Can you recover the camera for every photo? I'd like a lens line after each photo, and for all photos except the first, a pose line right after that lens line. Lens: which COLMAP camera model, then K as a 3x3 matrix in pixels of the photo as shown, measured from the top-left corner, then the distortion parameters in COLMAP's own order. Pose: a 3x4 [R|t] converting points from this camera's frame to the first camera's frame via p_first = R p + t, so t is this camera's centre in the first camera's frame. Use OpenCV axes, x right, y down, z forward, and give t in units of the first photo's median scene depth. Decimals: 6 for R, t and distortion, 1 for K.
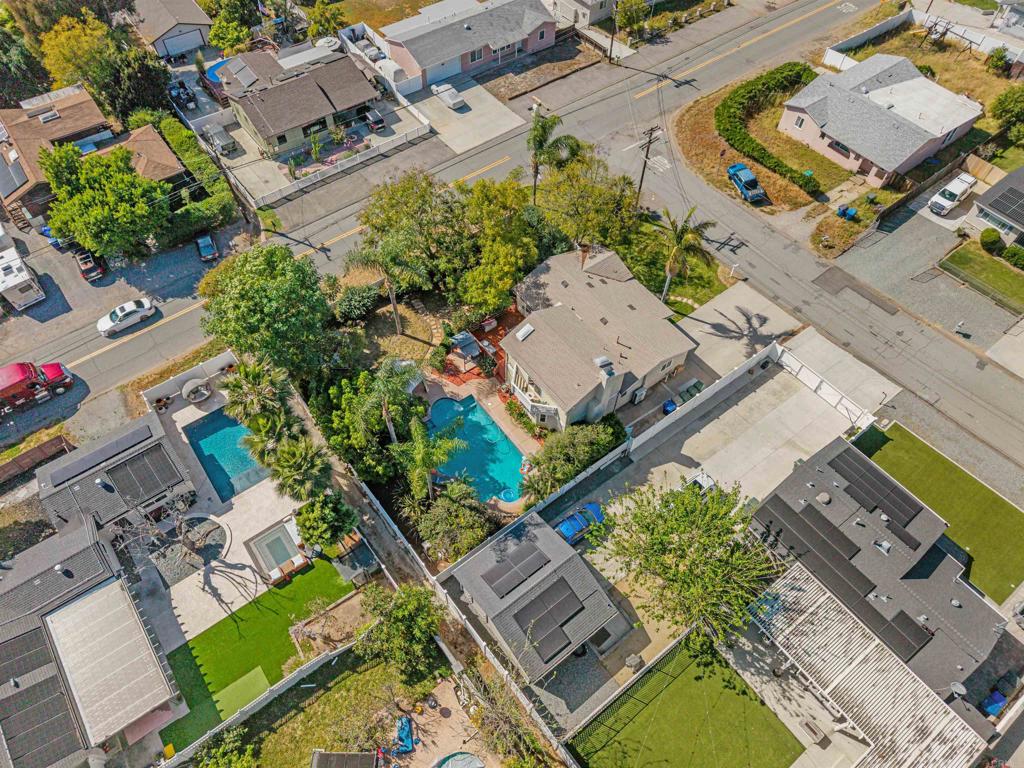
lens RADIAL K [[681.5, 0, 512.0], [0, 681.5, 384.0], [0, 0, 1]] dist [0.027439, -0.020866]
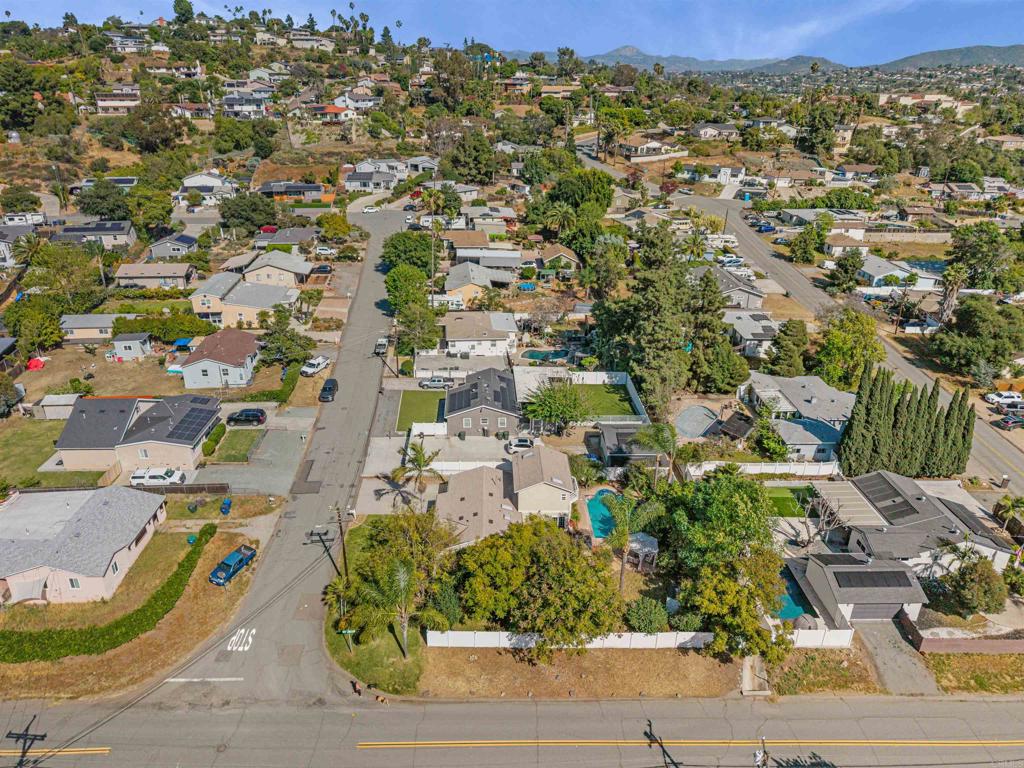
lens RADIAL K [[689.4, 0, 516.9], [0, 689.4, 384.4], [0, 0, 1]] dist [0.043765, -0.023699]
pose [[-0.821060, -0.257759, 0.509333, -0.525433], [0.454213, 0.245442, 0.856416, -1.238933], [-0.345761, 0.934515, -0.084444, 0.842308]]
